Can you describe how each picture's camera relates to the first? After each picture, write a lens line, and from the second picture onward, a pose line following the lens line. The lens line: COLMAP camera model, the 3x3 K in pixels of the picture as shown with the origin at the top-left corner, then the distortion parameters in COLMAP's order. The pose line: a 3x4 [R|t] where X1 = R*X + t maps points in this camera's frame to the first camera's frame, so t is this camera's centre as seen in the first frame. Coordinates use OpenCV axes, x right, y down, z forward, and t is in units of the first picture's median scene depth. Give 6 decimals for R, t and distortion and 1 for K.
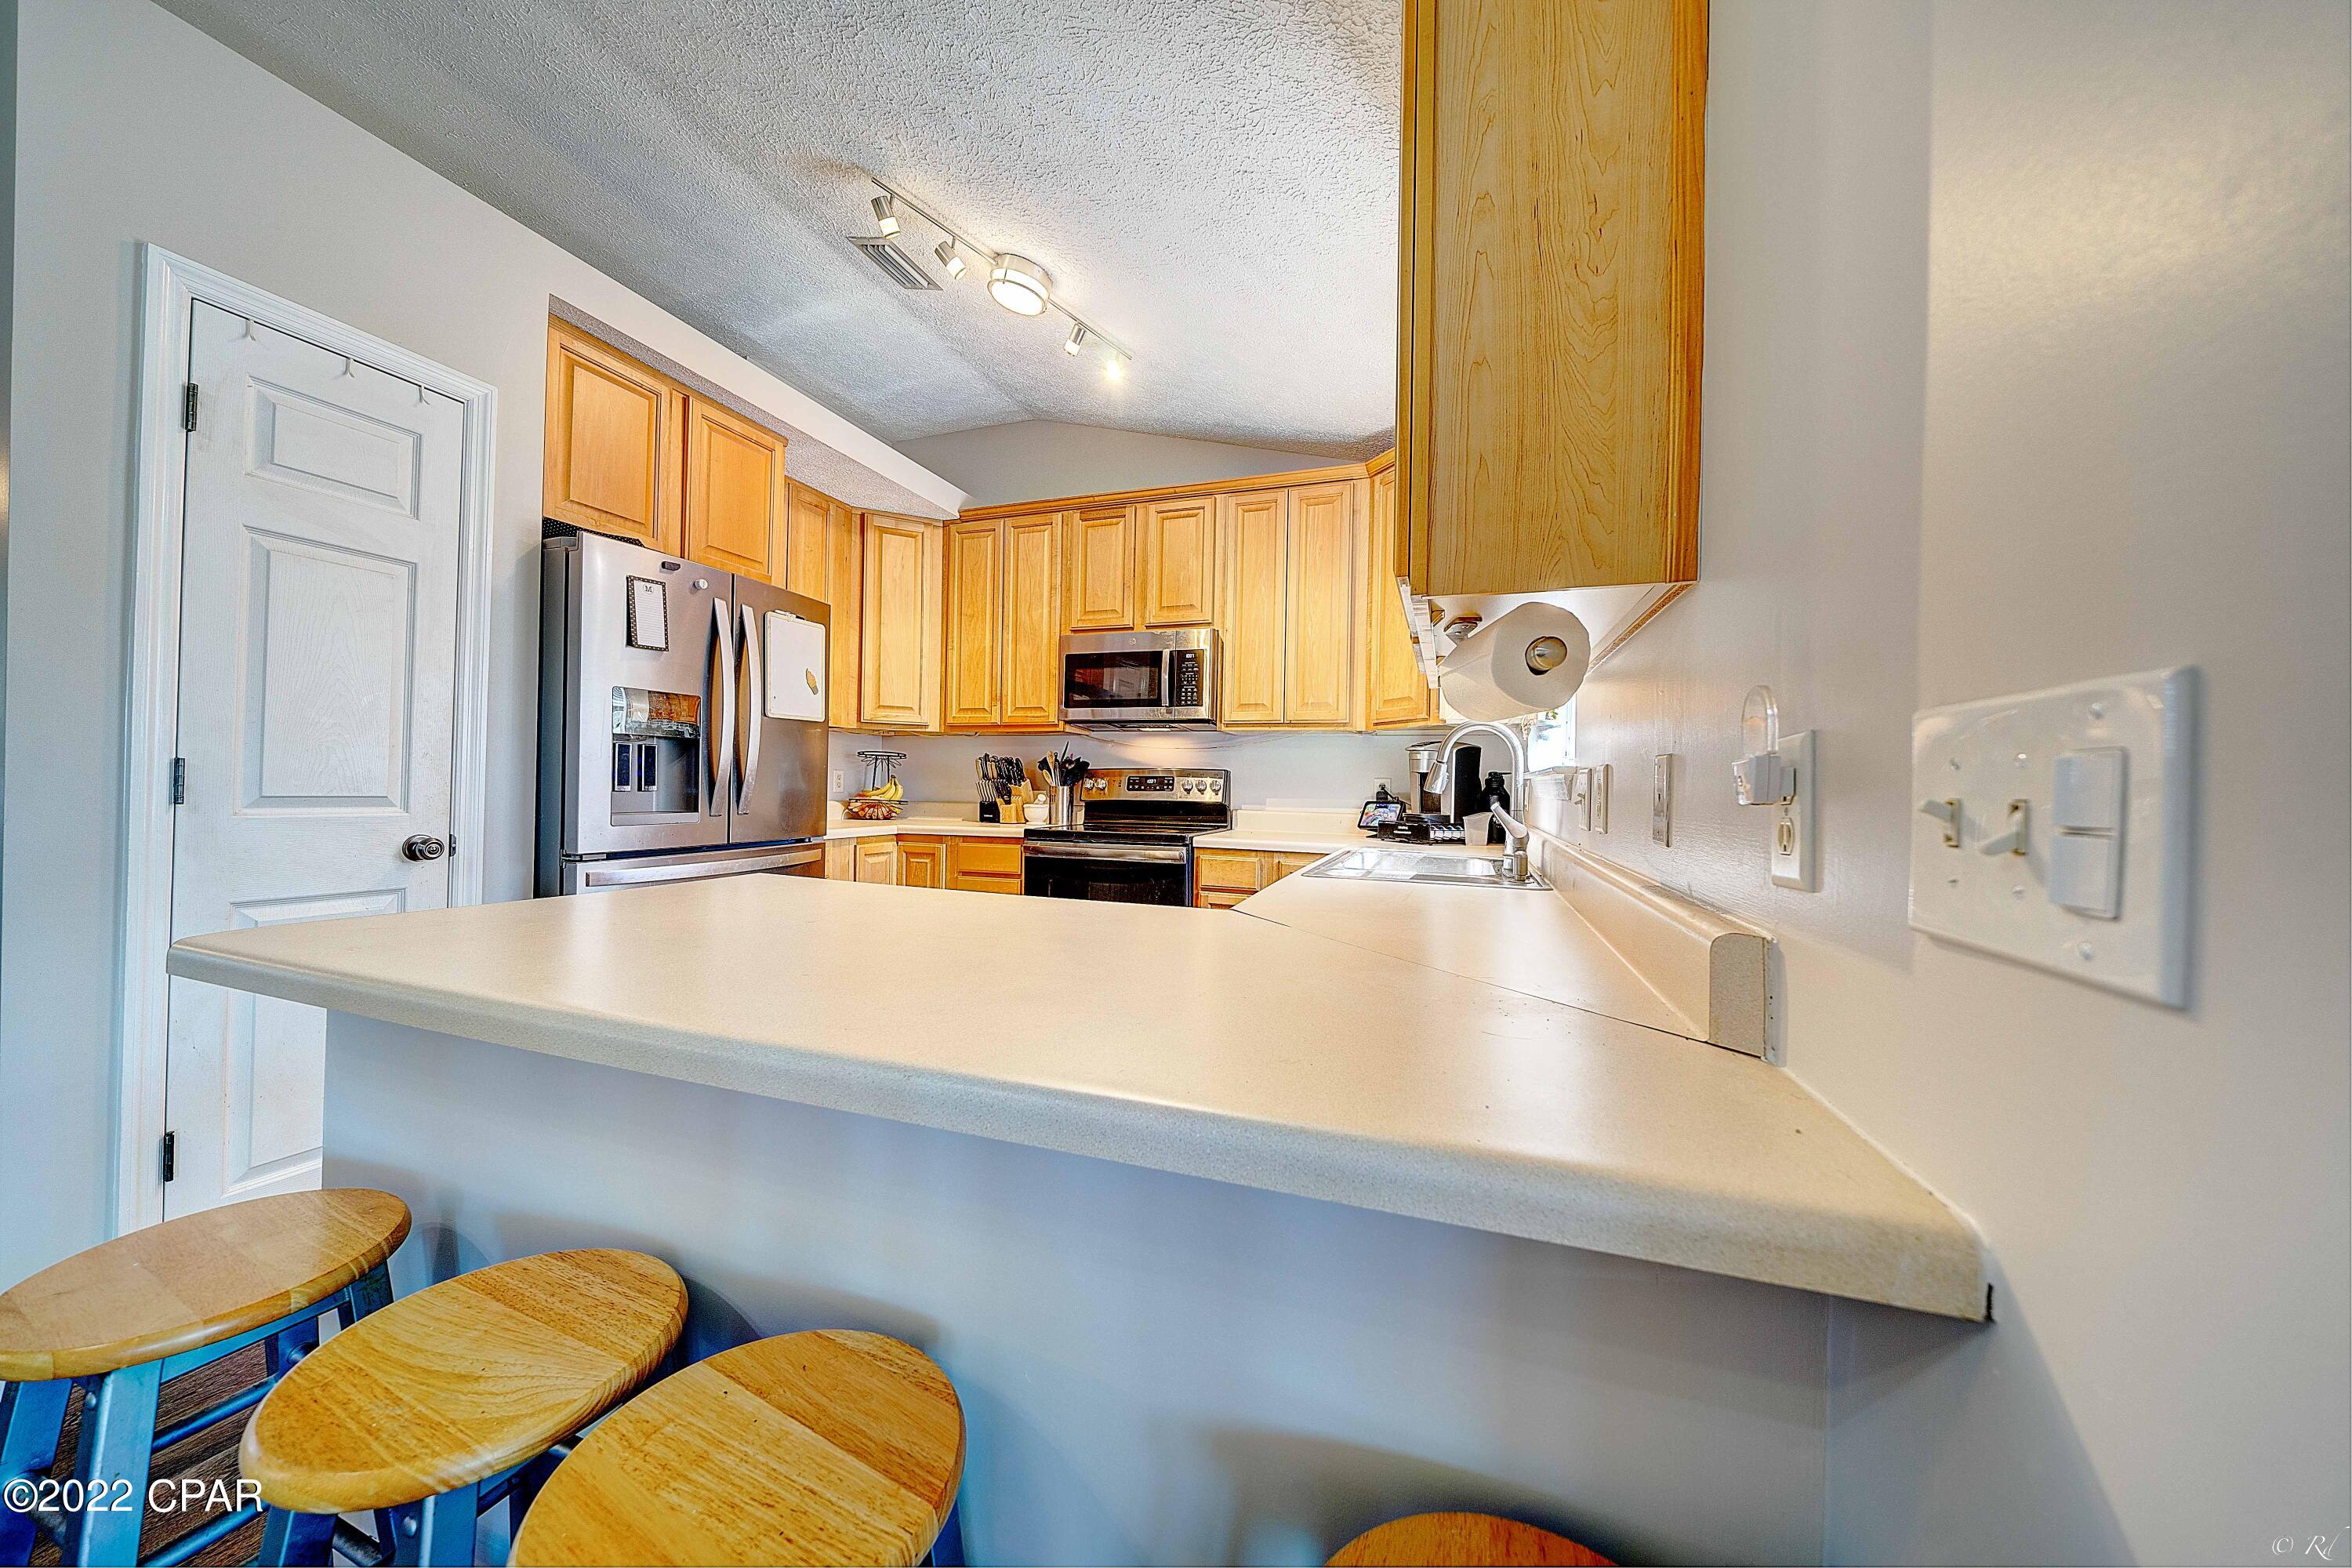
lens RADIAL K [[796.1, 0, 1181.4], [0, 796.1, 782.6], [0, 0, 1]] dist [-0.007379, -0.000162]
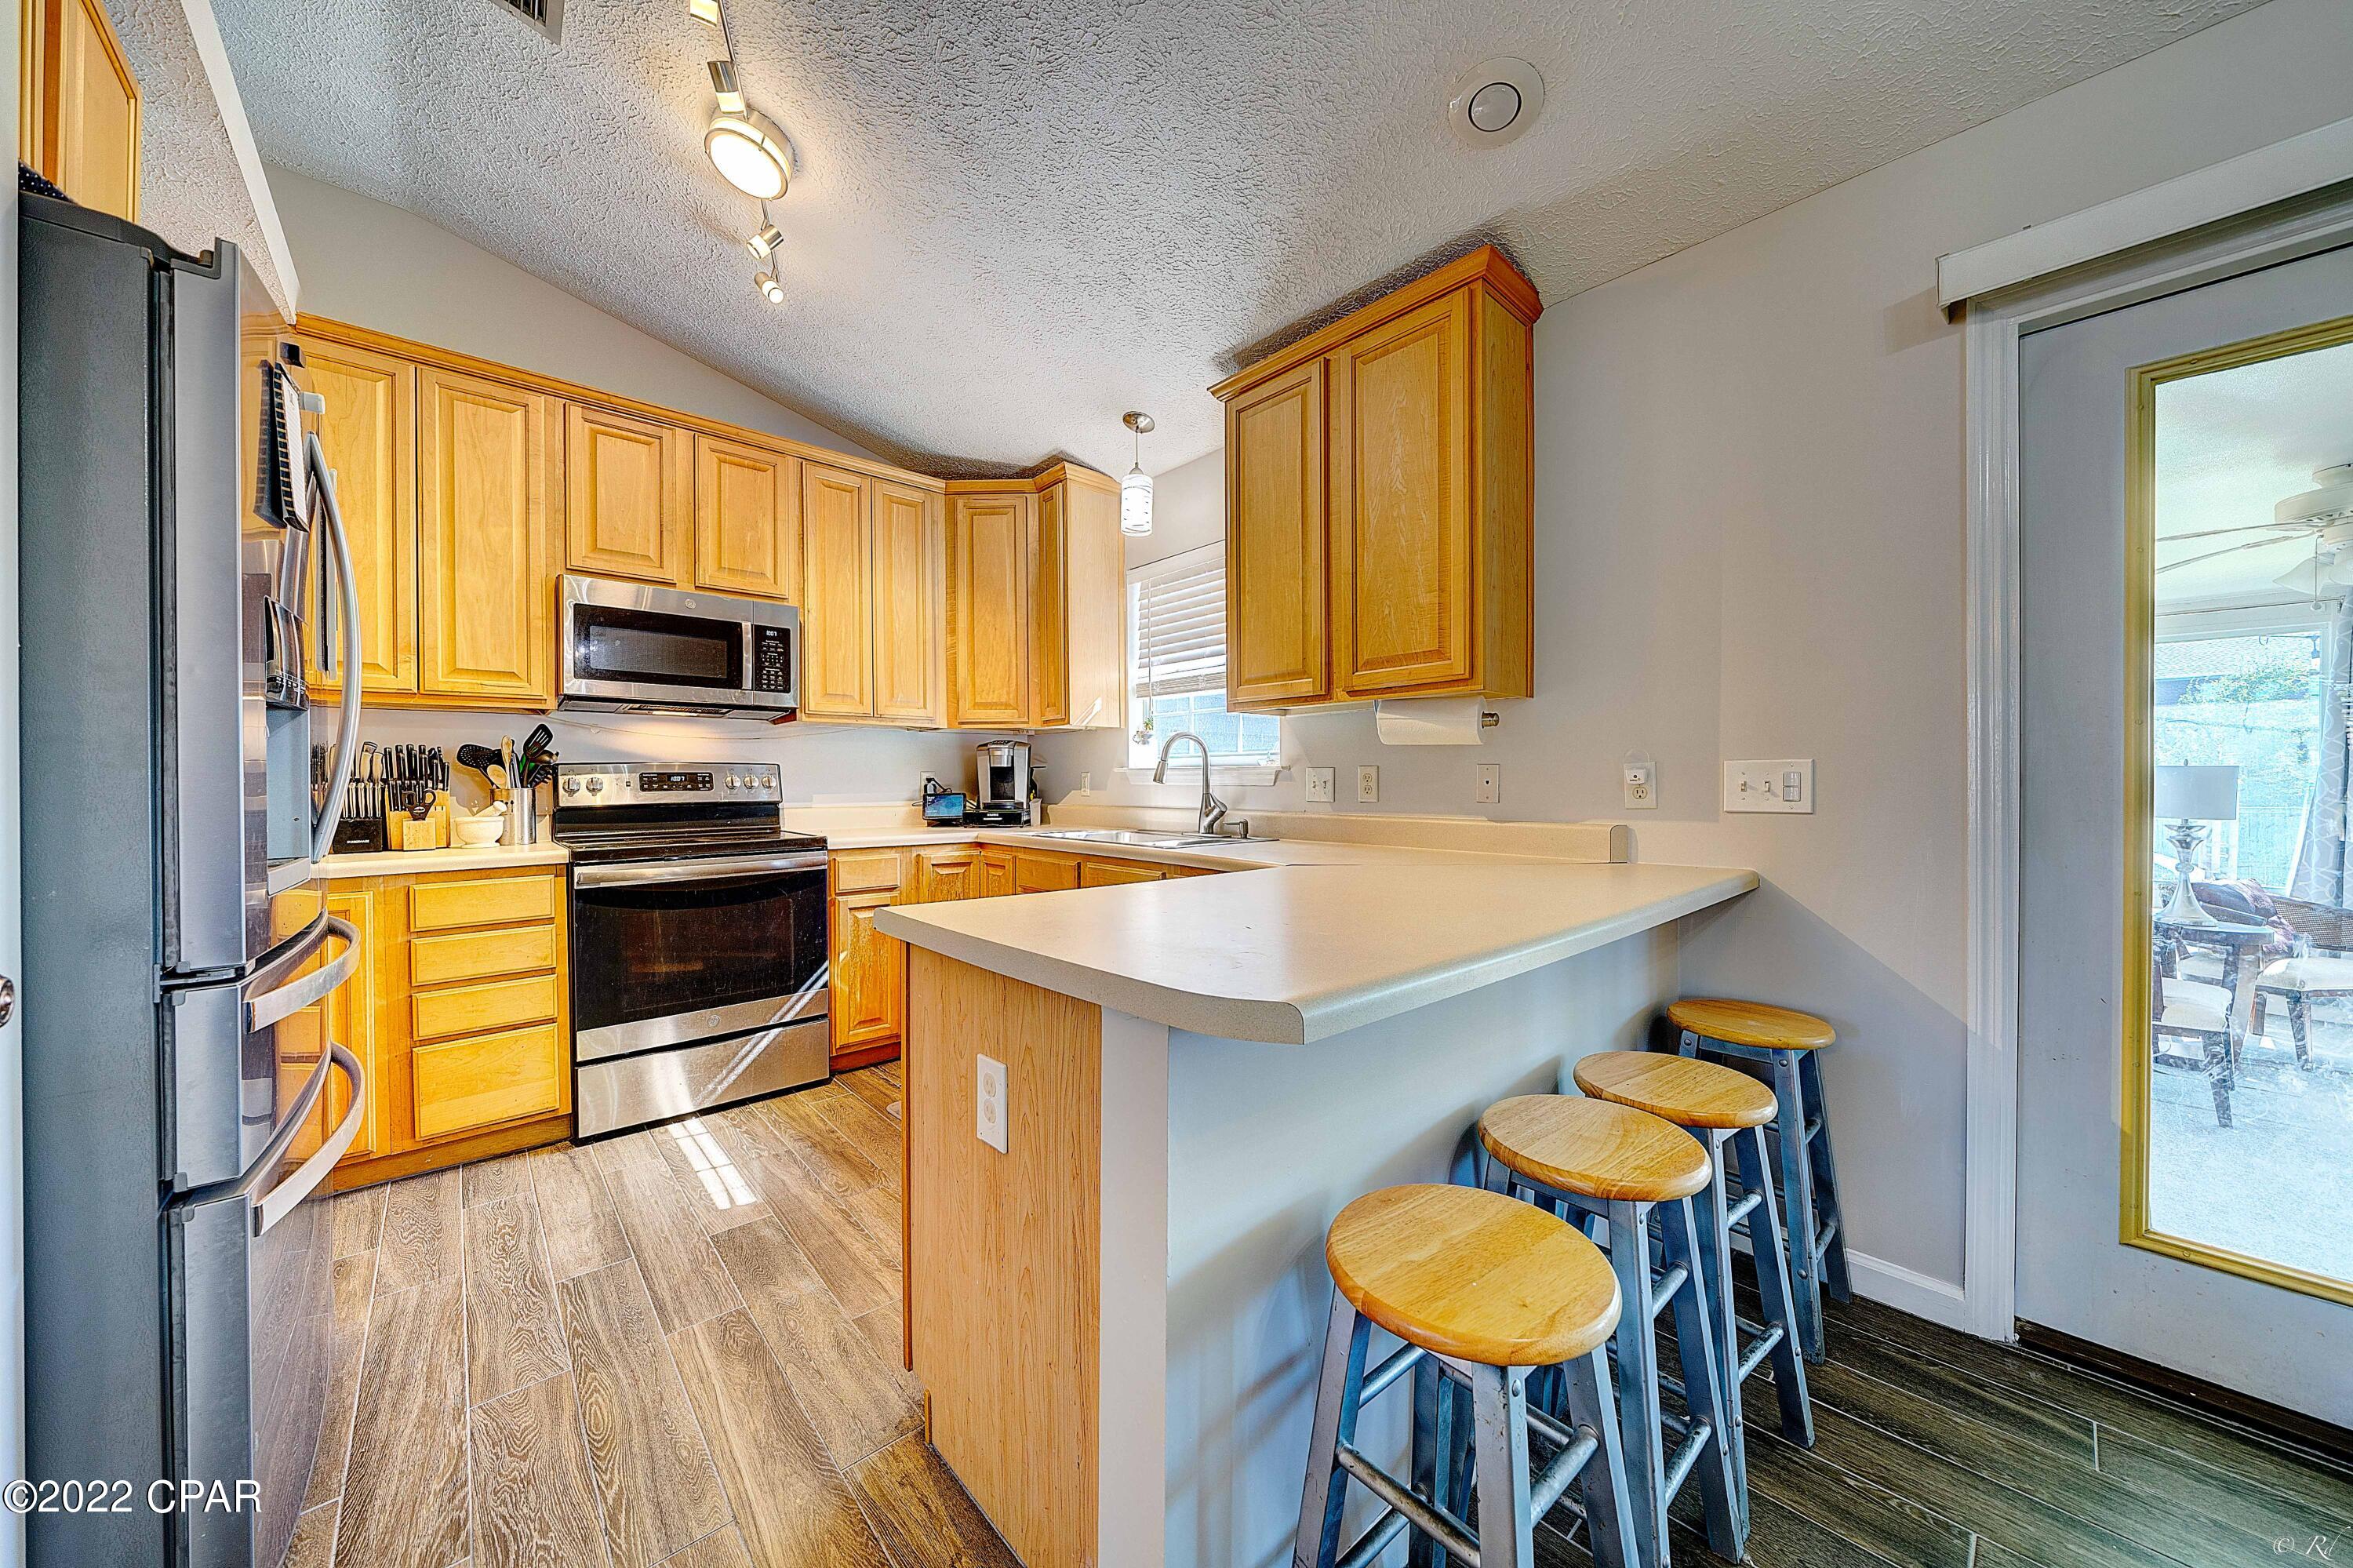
lens RADIAL K [[796.5, 0, 1178.5], [0, 796.5, 779.3], [0, 0, 1]] dist [-0.007379, -0.000162]
pose [[0.480531, -0.017512, 0.876803, -0.494319], [0.011434, 0.999841, 0.013703, -0.006029], [-0.876903, 0.003441, 0.480655, 0.177453]]
